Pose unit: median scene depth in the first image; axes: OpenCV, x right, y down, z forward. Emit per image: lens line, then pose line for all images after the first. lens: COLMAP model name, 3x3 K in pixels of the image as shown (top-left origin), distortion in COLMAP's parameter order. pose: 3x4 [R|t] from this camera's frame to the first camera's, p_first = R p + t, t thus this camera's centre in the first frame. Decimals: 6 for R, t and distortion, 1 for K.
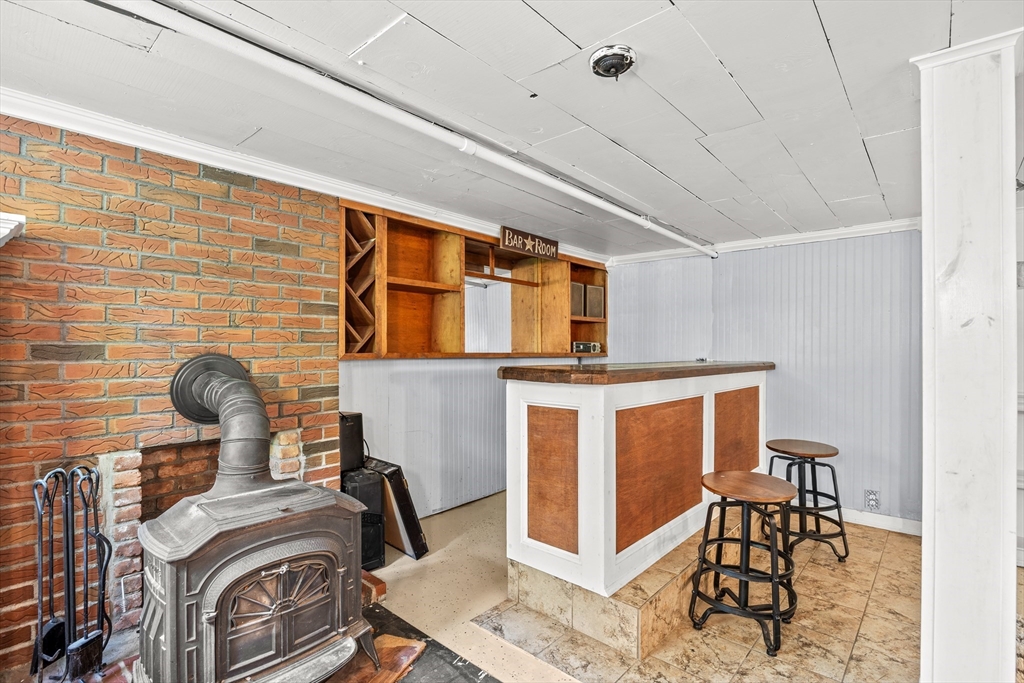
lens RADIAL K [[482.7, 0, 512.2], [0, 482.7, 345.1], [0, 0, 1]] dist [-0.020828, 0.000100]
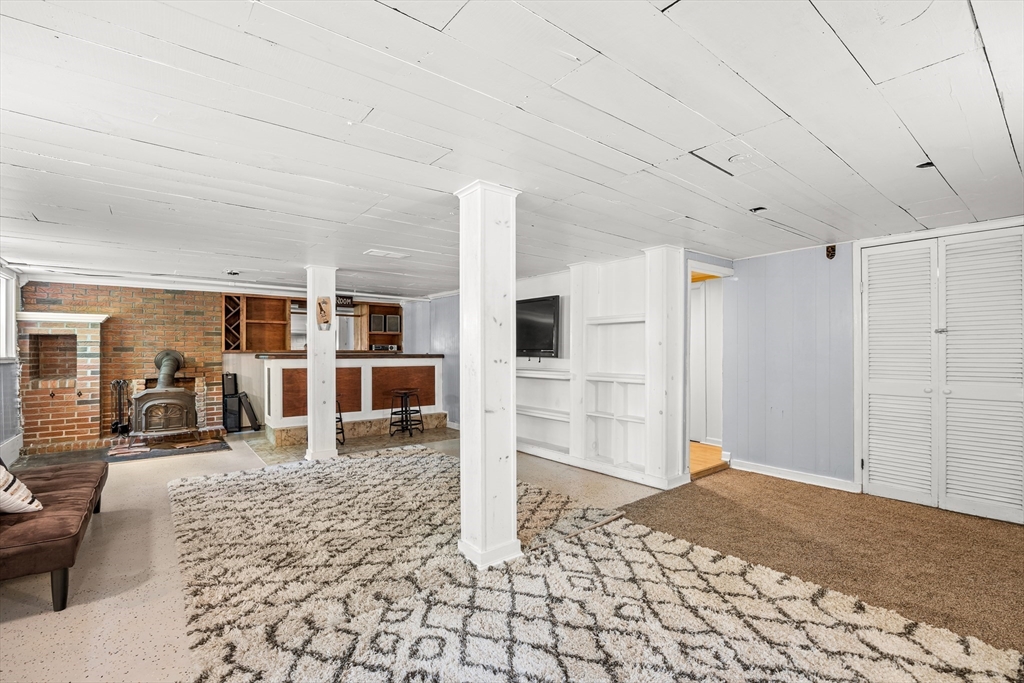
lens RADIAL K [[448.8, 0, 511.3], [0, 448.8, 344.4], [0, 0, 1]] dist [-0.015016, -0.000175]
pose [[0.983978, -0.010269, -0.177991, 1.752457], [0.008603, 0.999912, -0.010131, 0.025705], [0.178080, 0.008437, 0.983980, -1.218324]]
